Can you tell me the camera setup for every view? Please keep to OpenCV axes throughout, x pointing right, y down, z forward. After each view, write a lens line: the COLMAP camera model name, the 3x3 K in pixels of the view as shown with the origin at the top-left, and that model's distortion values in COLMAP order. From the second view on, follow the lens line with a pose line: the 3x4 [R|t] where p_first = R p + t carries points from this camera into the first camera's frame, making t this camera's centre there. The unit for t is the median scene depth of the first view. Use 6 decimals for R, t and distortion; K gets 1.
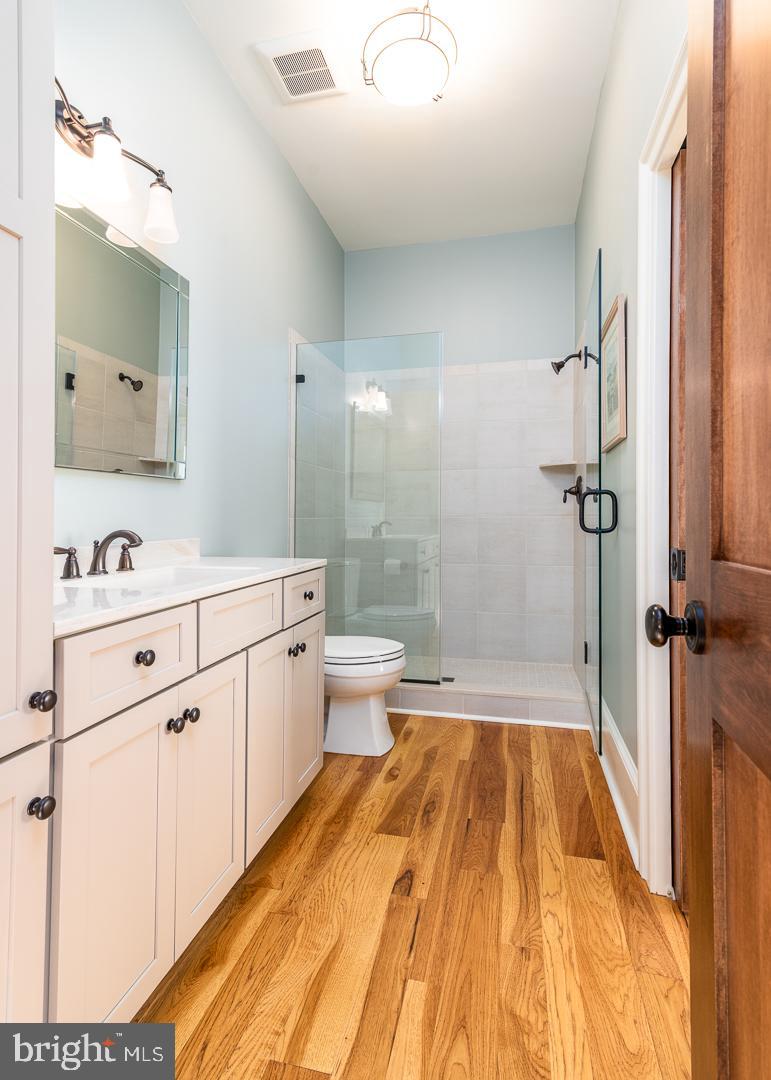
lens RADIAL K [[534.7, 0, 381.6], [0, 534.7, 513.2], [0, 0, 1]] dist [0.005175, -0.000533]
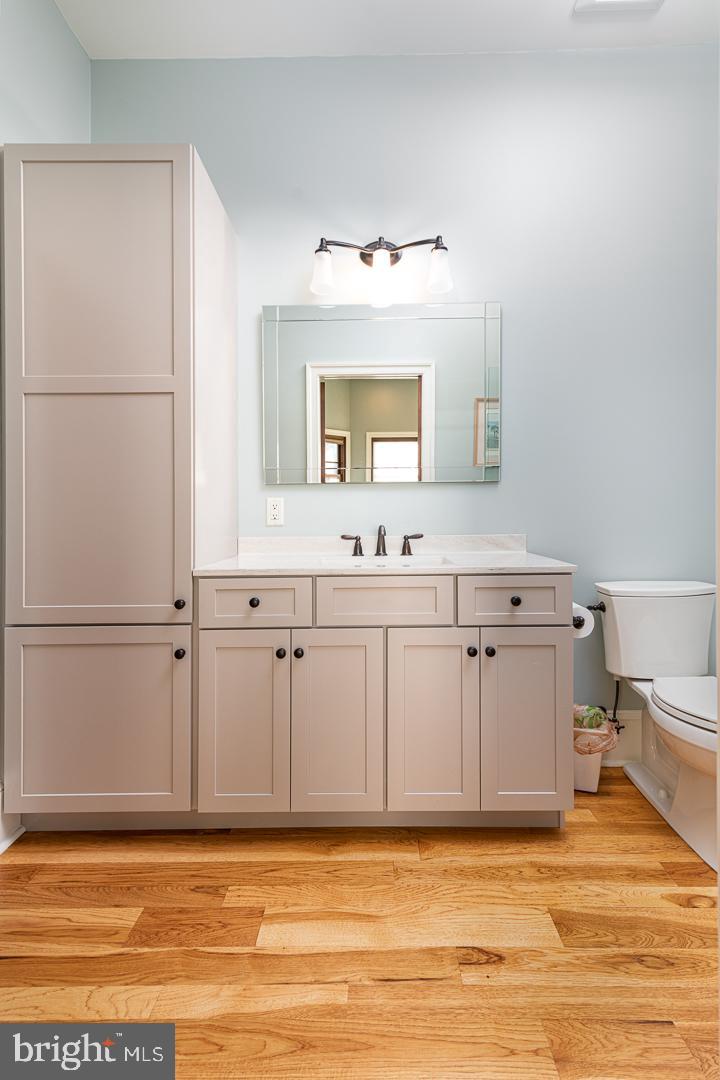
lens RADIAL K [[493.6, 0, 359.2], [0, 493.6, 500.9], [0, 0, 1]] dist [0.009485, -0.000697]
pose [[0.239277, -0.012718, -0.970868, 0.777306], [0.008833, 0.999901, -0.010922, -0.019516], [0.970911, -0.005962, 0.239366, 0.644156]]
